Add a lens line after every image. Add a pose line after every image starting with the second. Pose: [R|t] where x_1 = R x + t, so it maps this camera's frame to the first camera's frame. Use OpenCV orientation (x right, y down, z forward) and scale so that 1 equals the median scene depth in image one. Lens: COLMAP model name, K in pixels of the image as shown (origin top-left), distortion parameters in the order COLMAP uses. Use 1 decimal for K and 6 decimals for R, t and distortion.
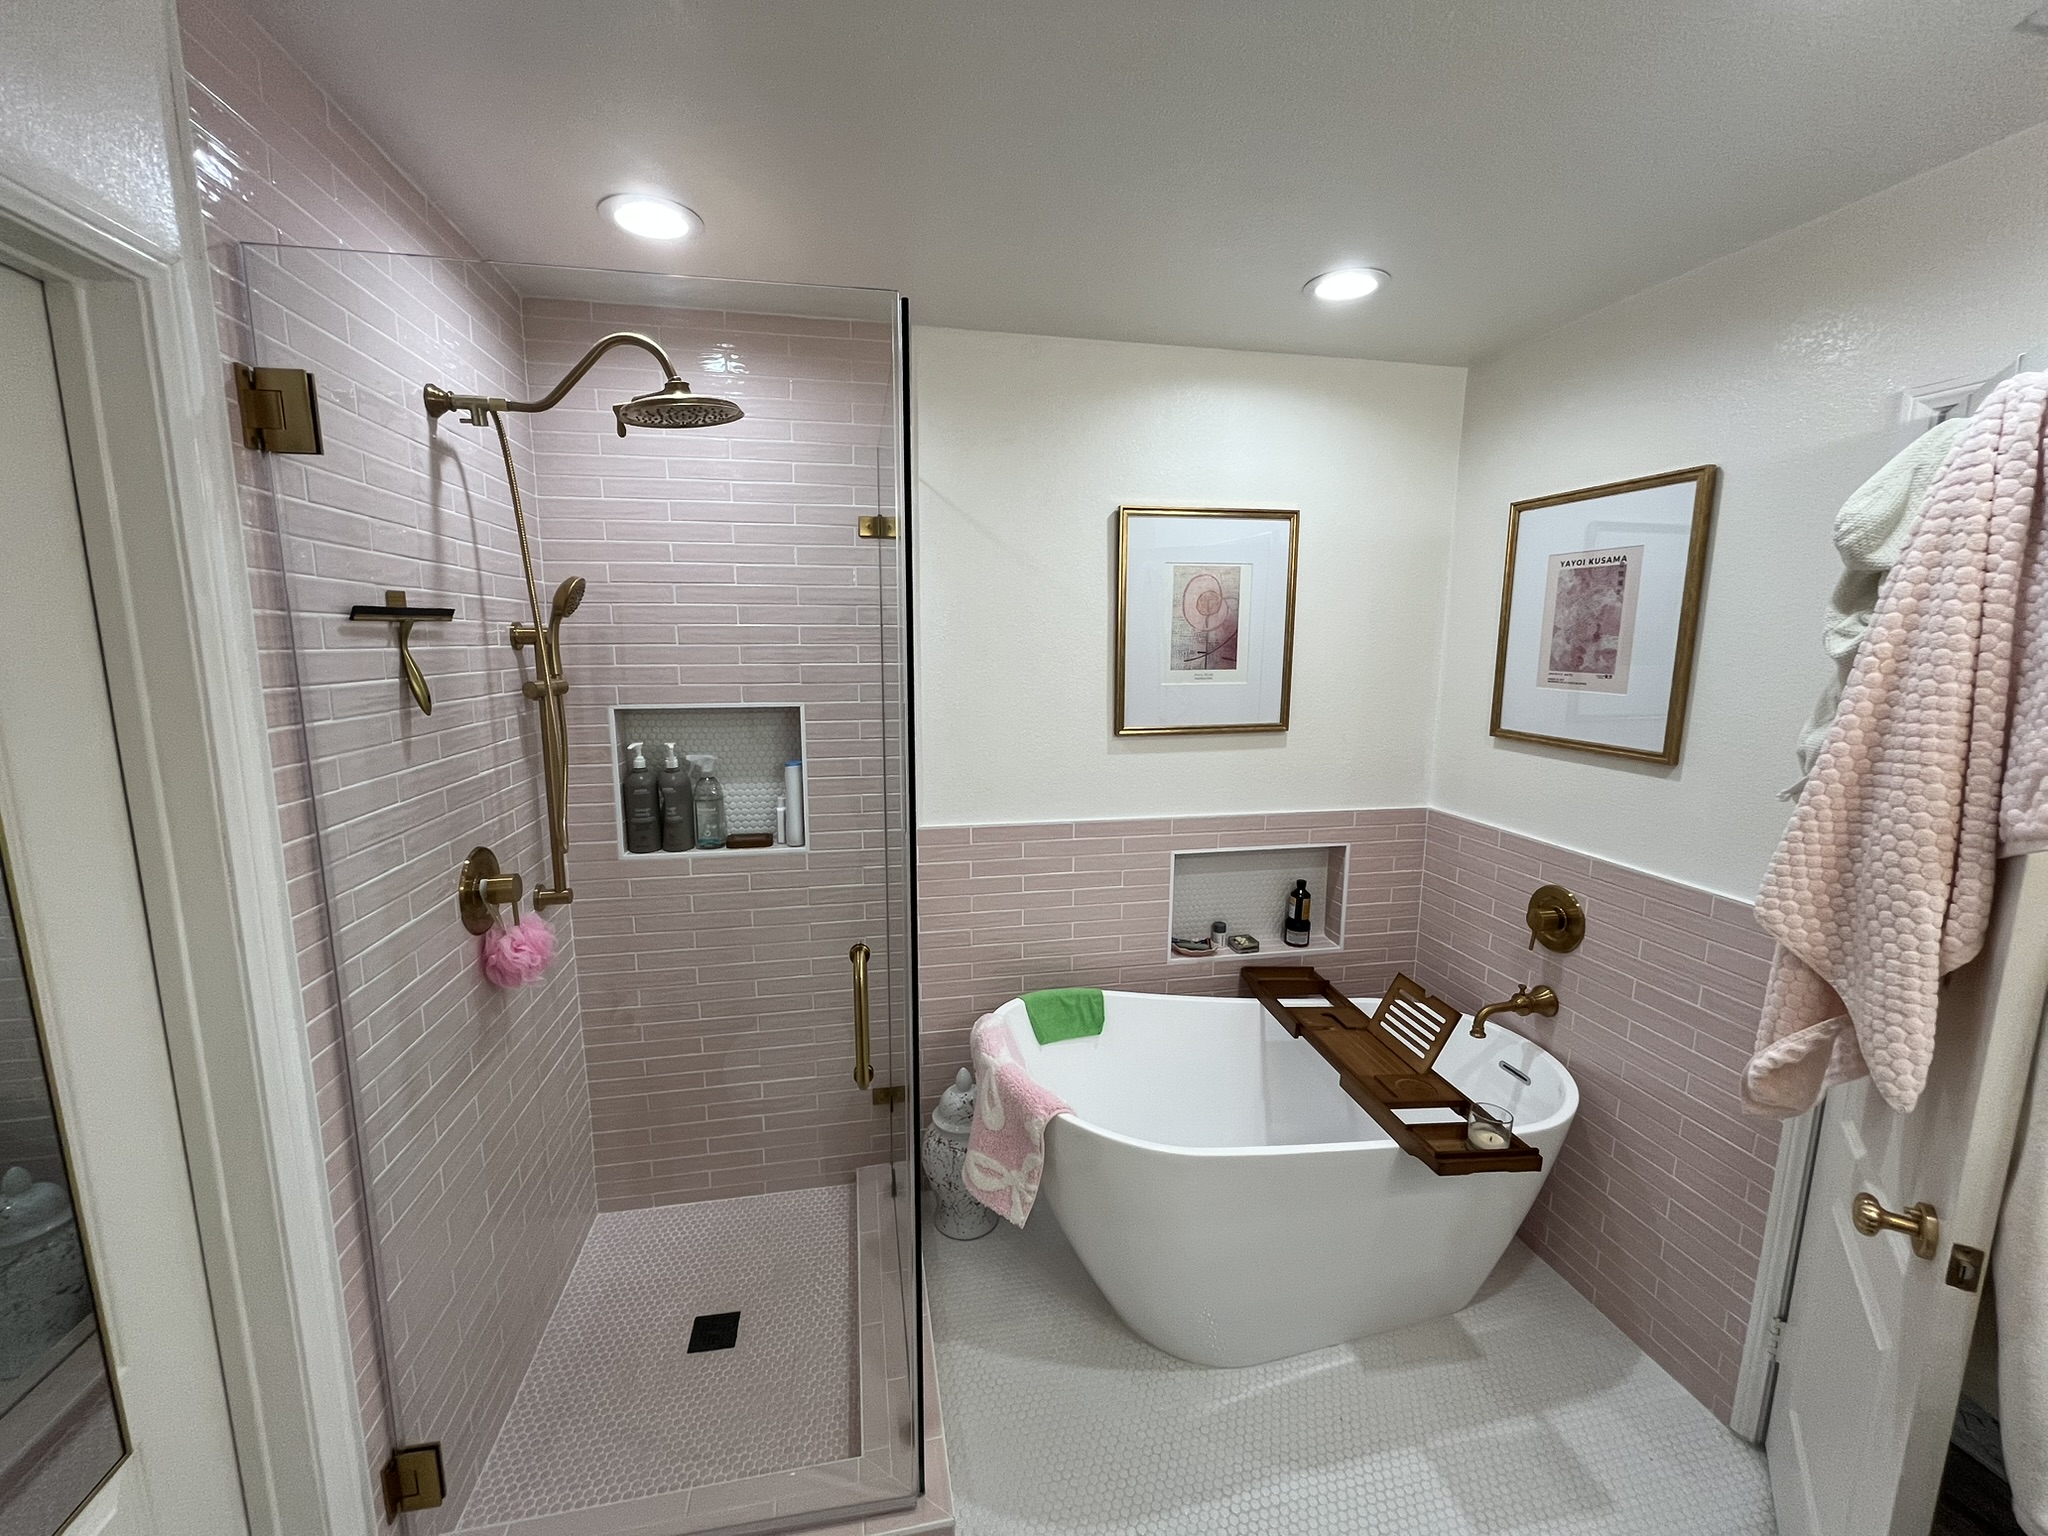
lens RADIAL K [[831.0, 0, 1024.8], [0, 831.0, 767.1], [0, 0, 1]] dist [-0.001970, -0.000083]
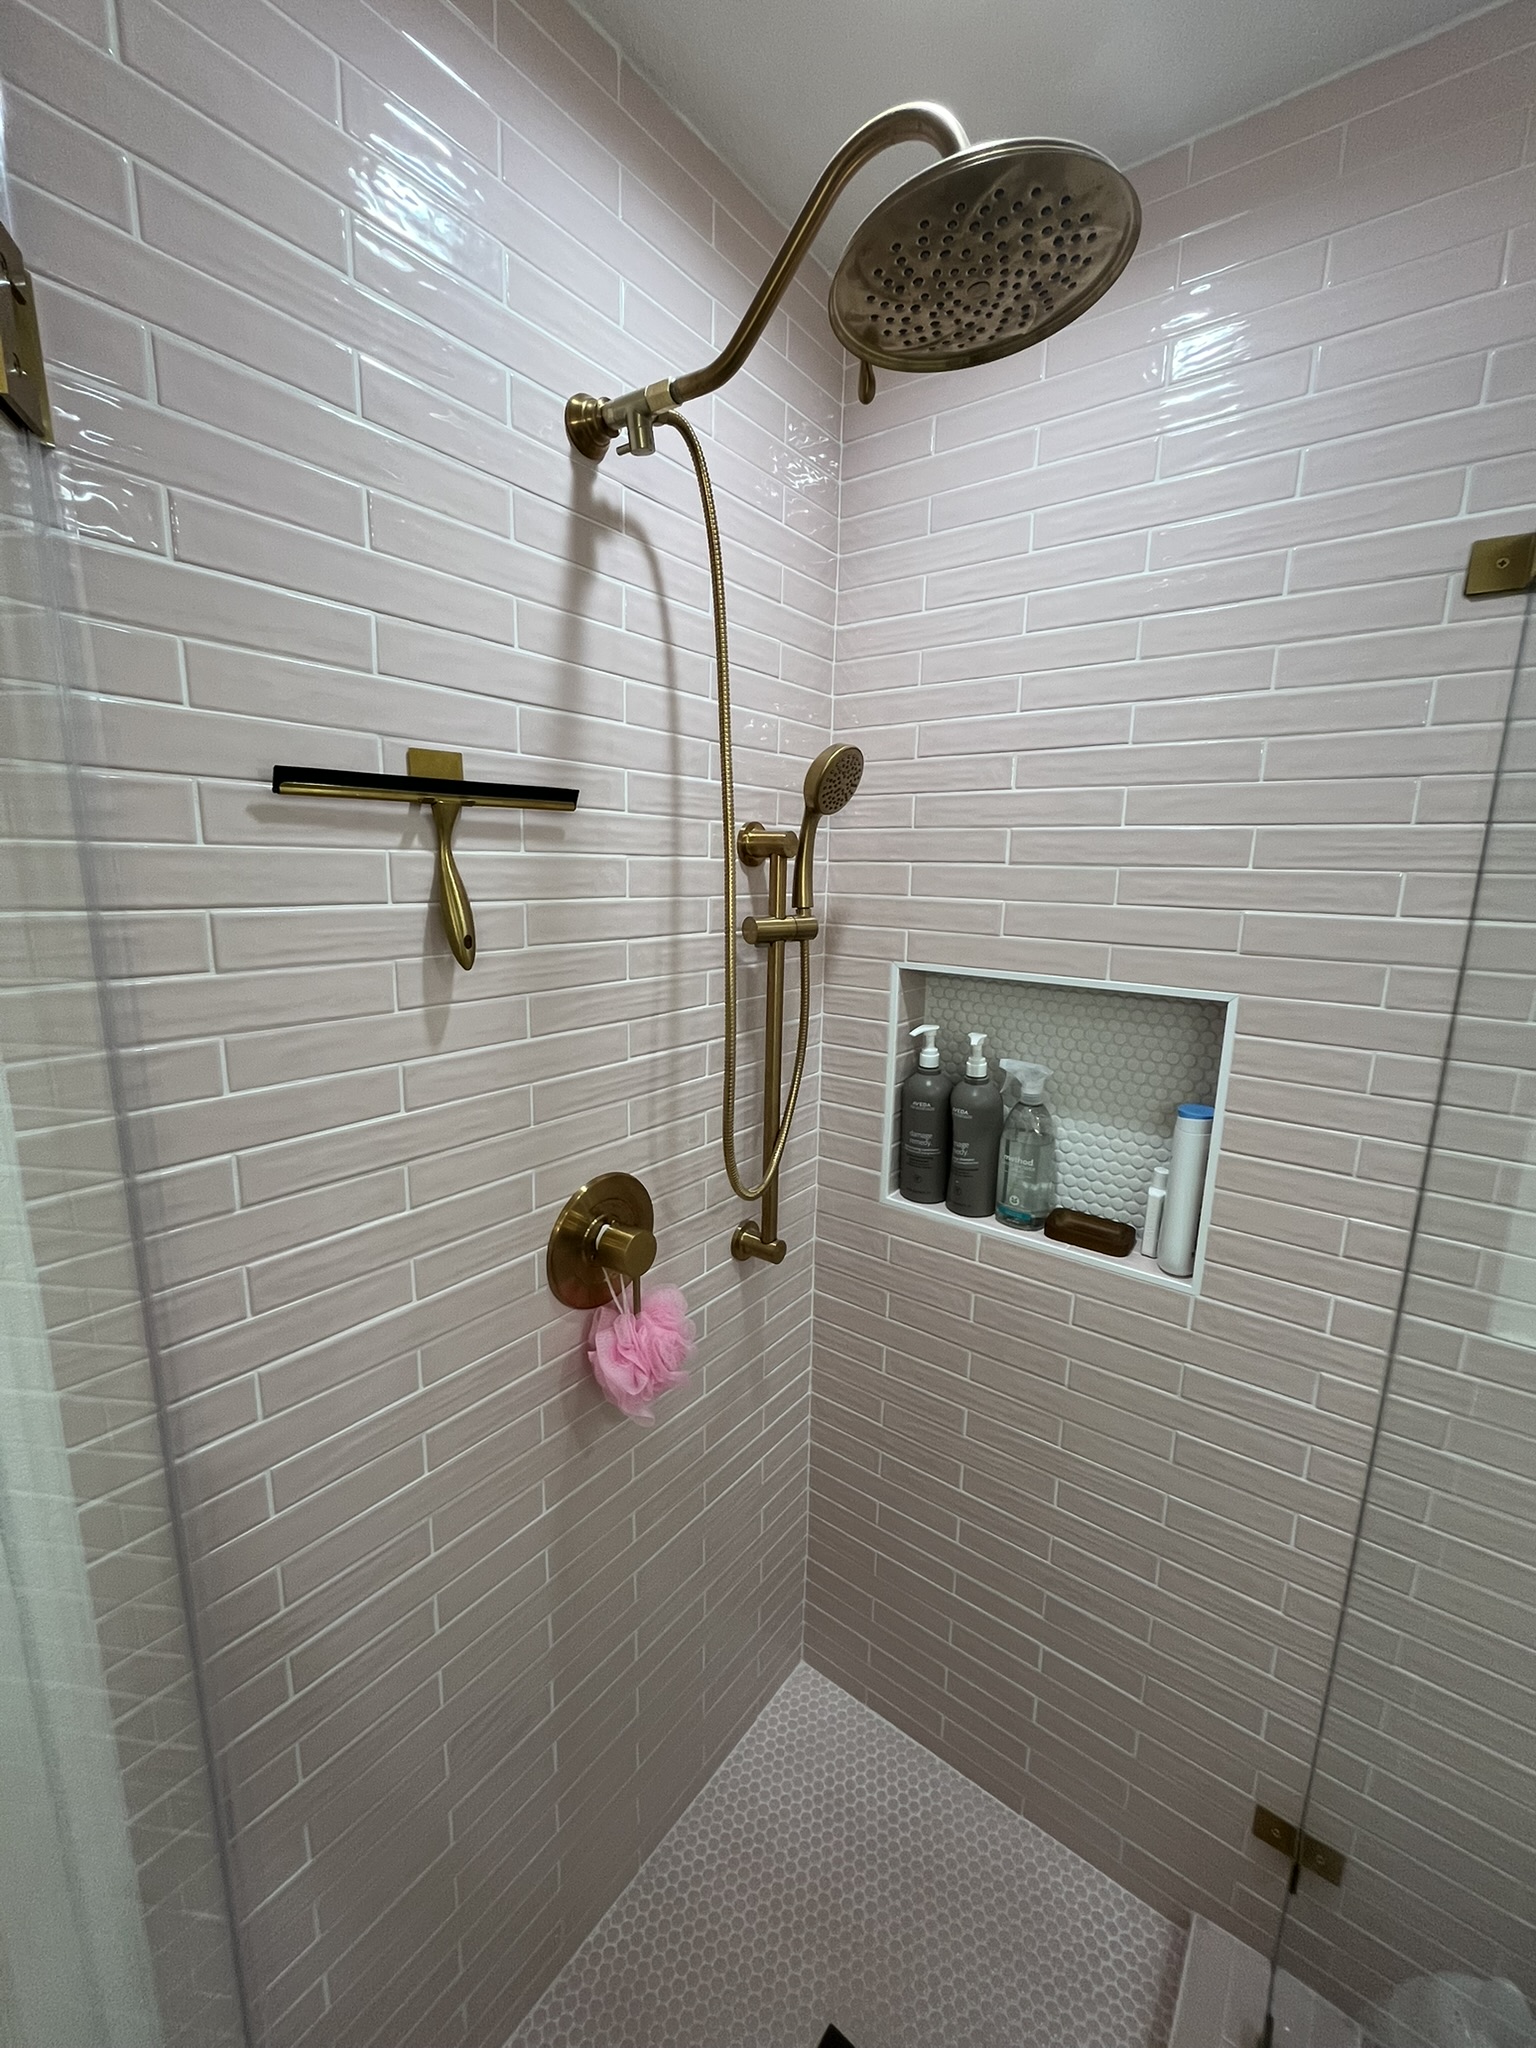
lens RADIAL K [[831.0, 0, 768.7], [0, 831.0, 1021.8], [0, 0, 1]] dist [-0.001970, -0.000083]
pose [[0.662511, 0.152430, -0.733378, -0.097477], [-0.134443, 0.987374, 0.083771, -0.066827], [0.736888, 0.043099, 0.674640, 0.497460]]
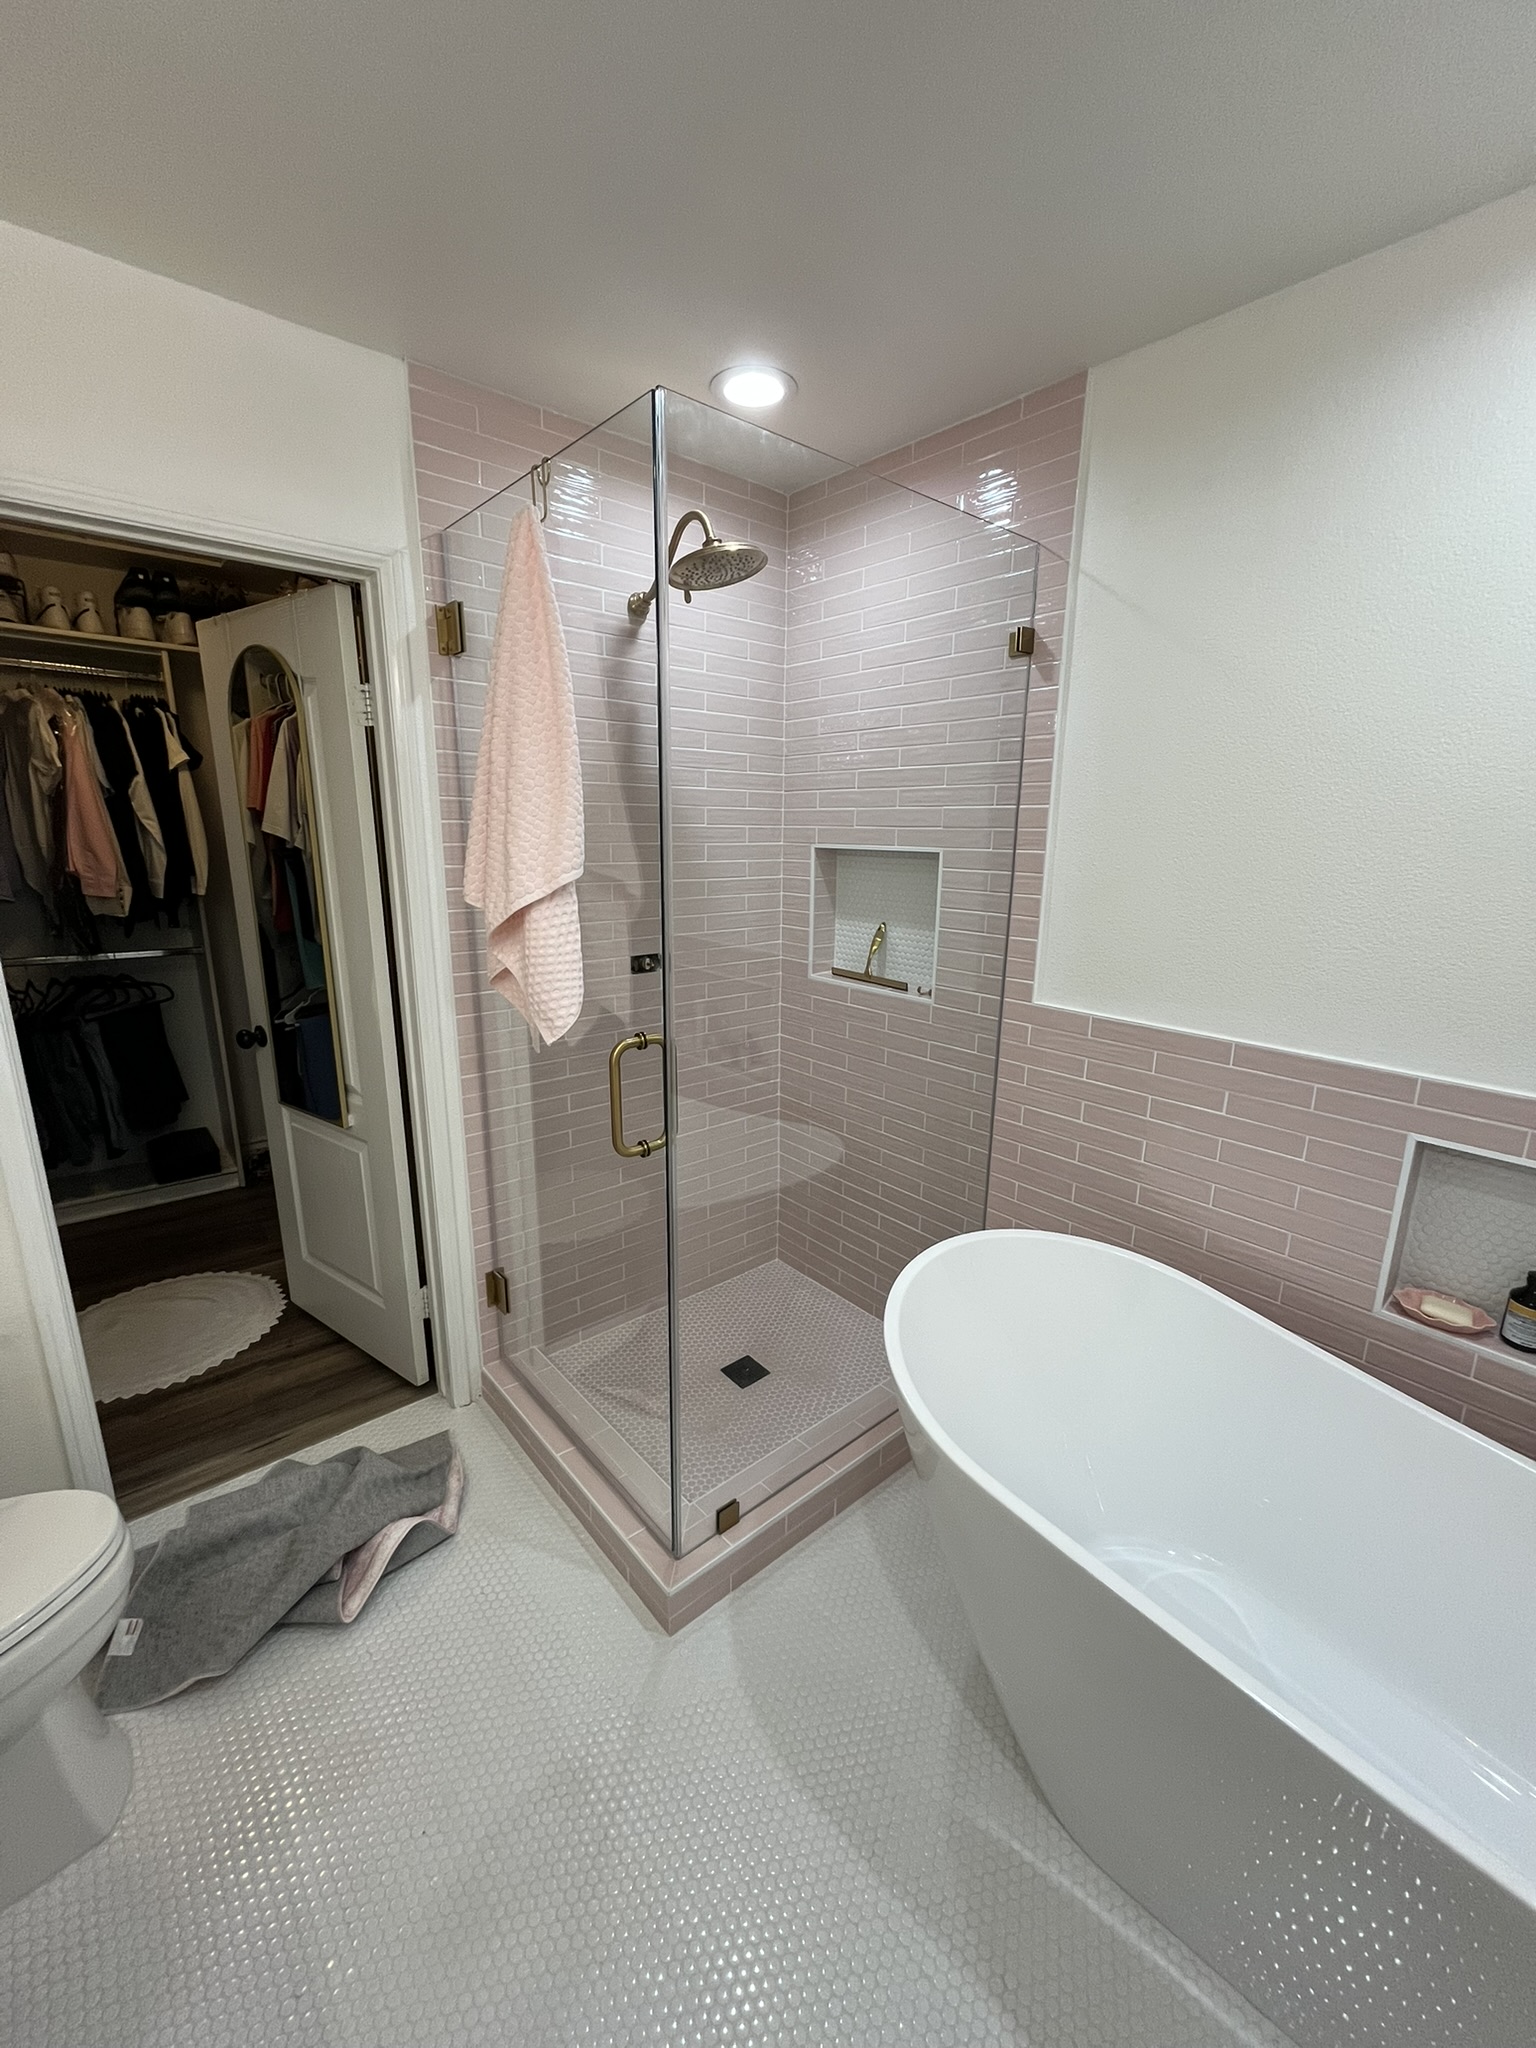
lens RADIAL K [[831.0, 0, 768.7], [0, 831.0, 1021.8], [0, 0, 1]] dist [-0.001970, -0.000083]
pose [[0.488364, 0.203067, -0.848684, 0.491468], [-0.145032, 0.977909, 0.150530, 0.002710], [0.860504, 0.049573, 0.507026, 0.355868]]
